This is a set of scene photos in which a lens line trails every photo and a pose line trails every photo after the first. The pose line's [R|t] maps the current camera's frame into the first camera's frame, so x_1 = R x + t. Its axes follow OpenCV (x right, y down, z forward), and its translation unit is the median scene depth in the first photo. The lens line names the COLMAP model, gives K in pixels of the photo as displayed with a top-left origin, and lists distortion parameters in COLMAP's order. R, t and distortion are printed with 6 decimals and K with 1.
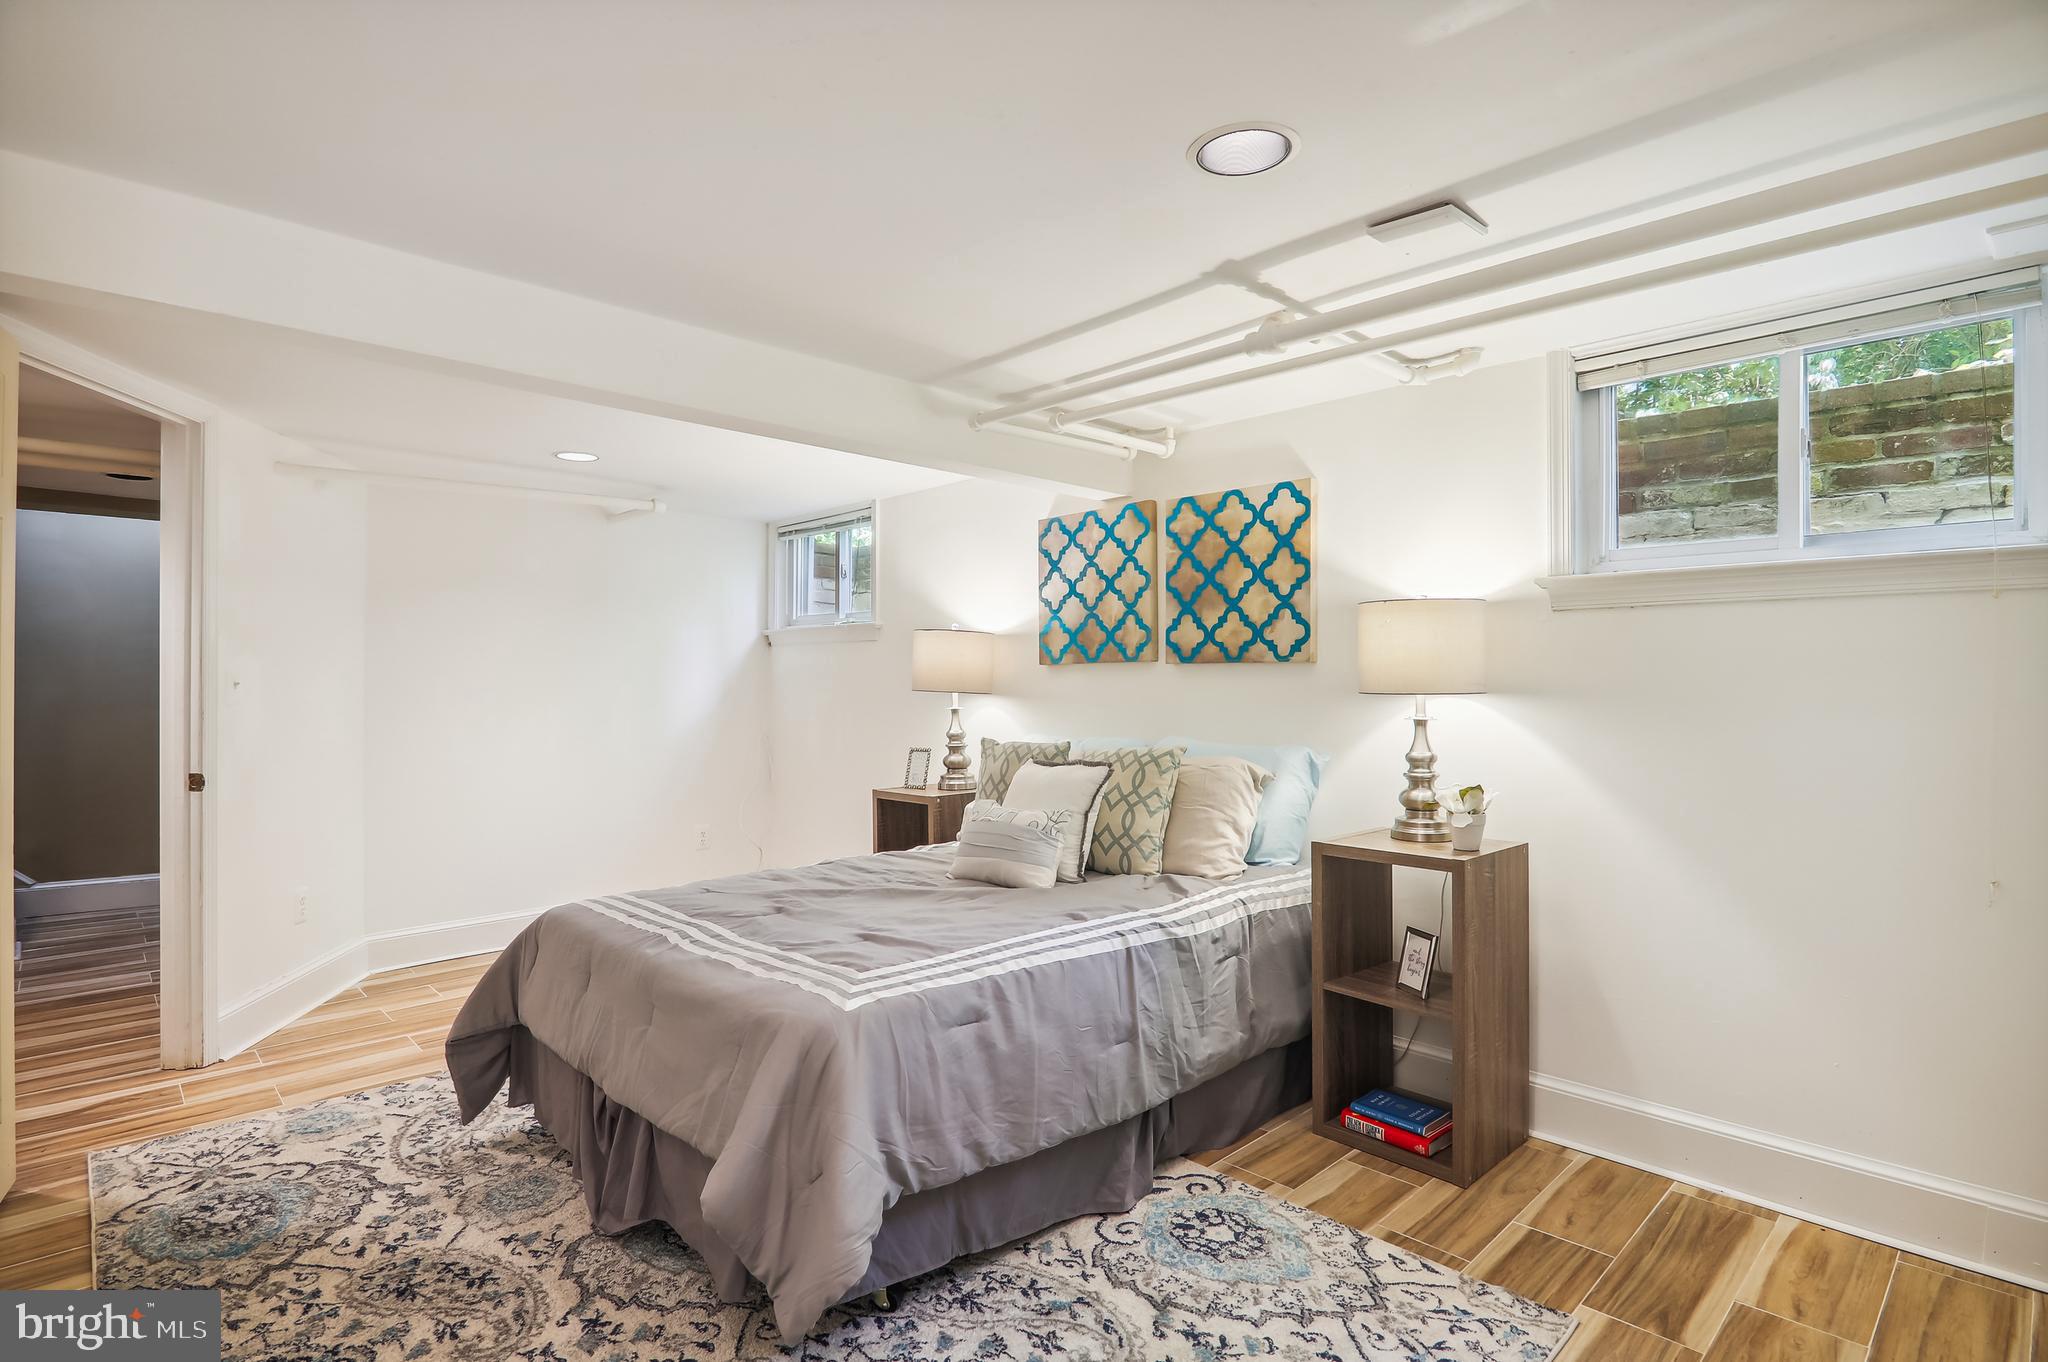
lens RADIAL K [[997.2, 0, 1011.5], [0, 997.2, 693.2], [0, 0, 1]] dist [-0.007452, -0.001148]
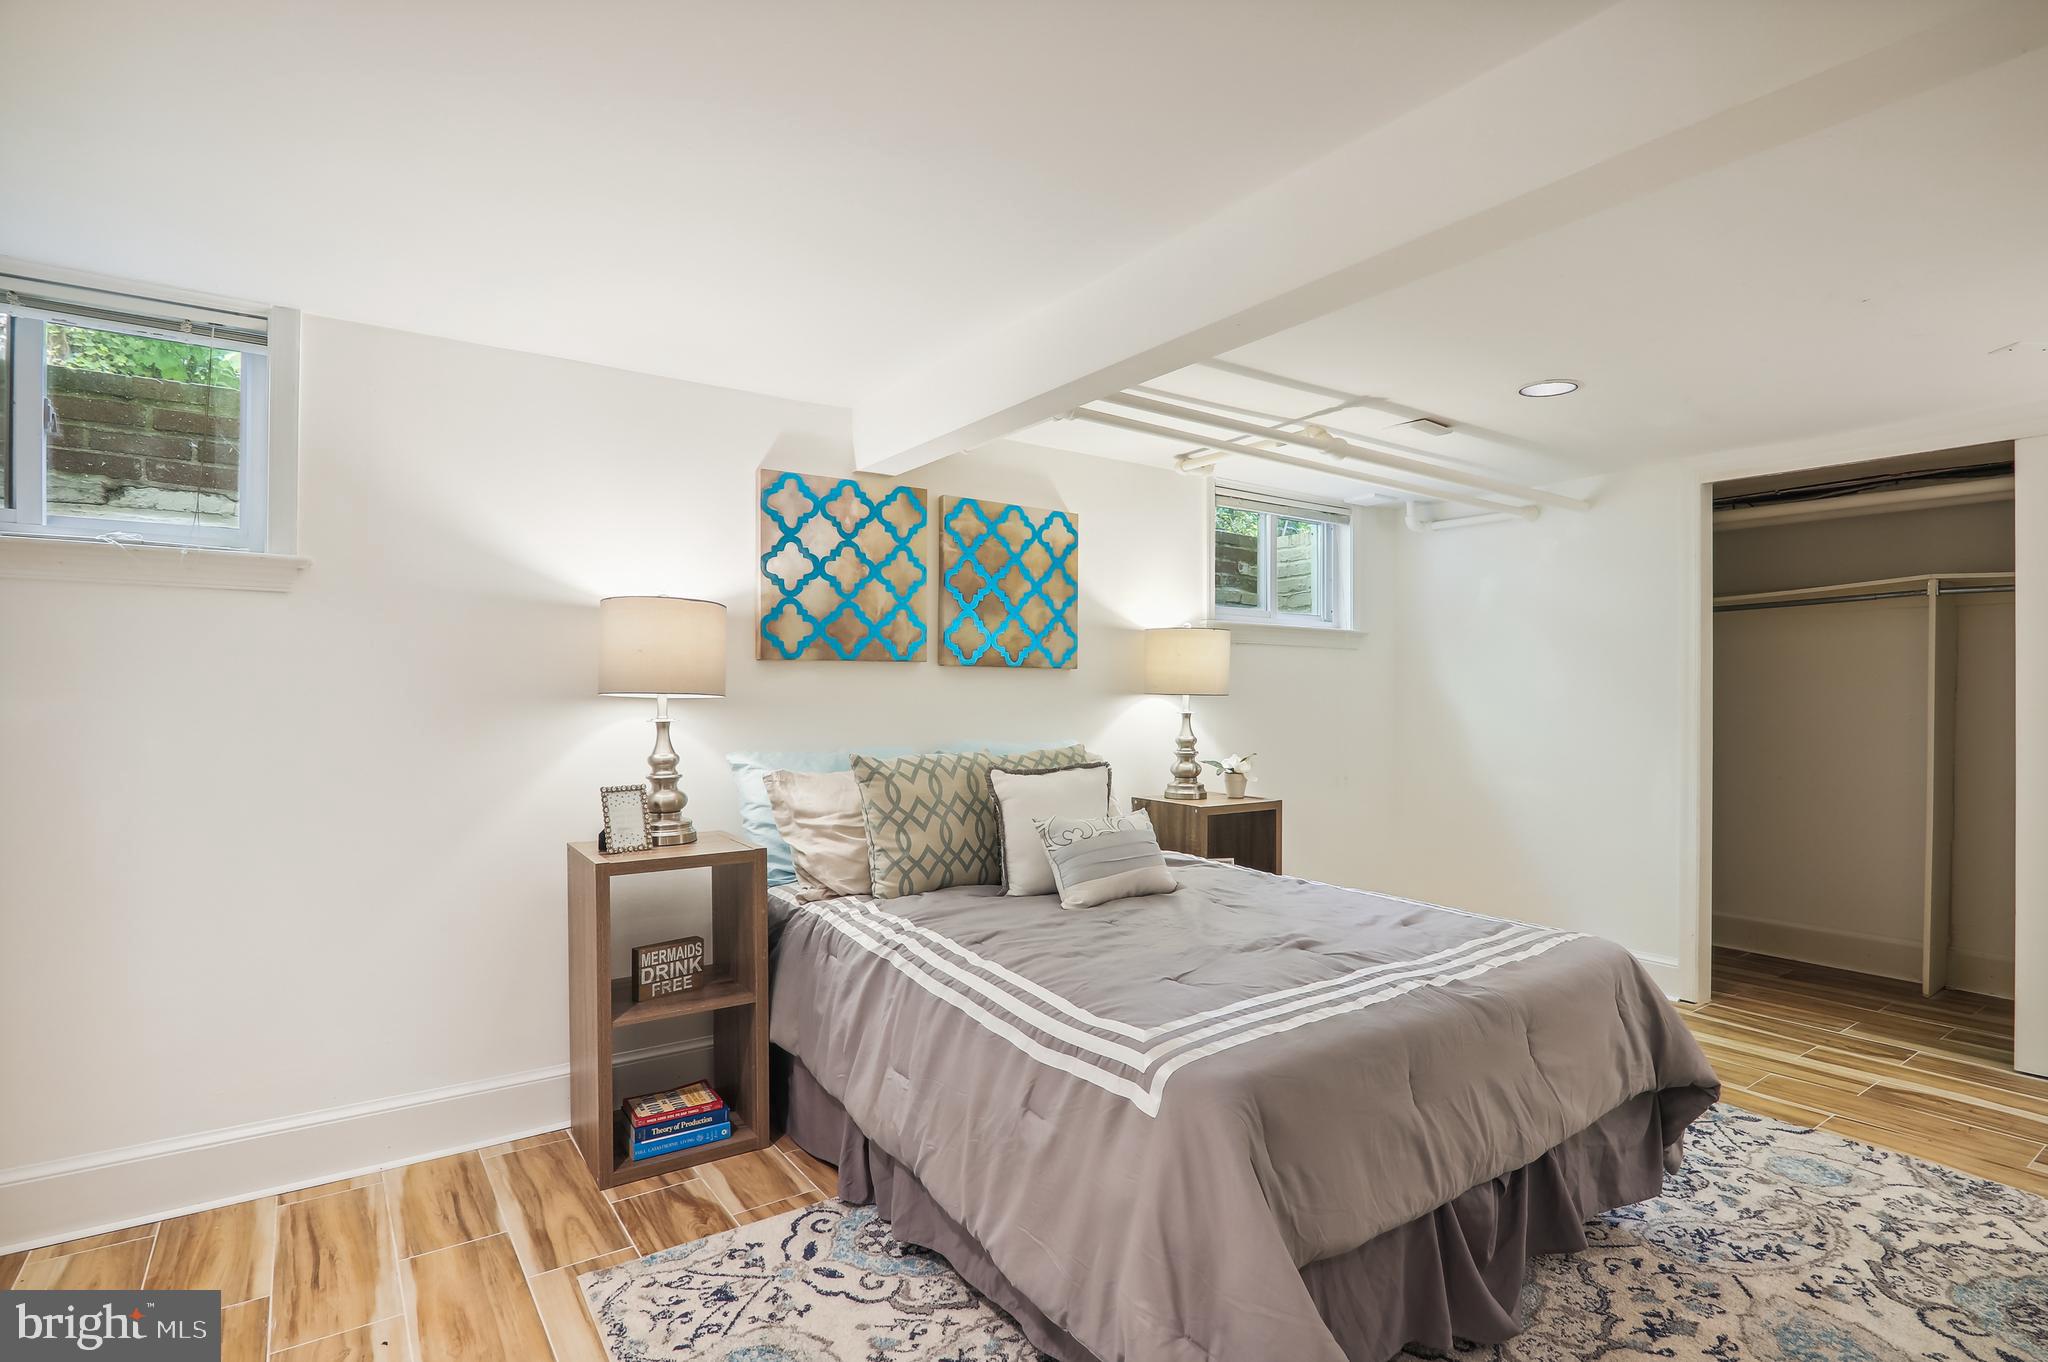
lens RADIAL K [[997.2, 0, 1013.3], [0, 997.2, 689.0], [0, 0, 1]] dist [-0.007452, -0.001148]
pose [[0.157899, 0.000192, 0.987455, -0.739614], [0.001516, 0.999999, -0.000437, -0.005462], [-0.987454, 0.001566, 0.157899, 0.738378]]
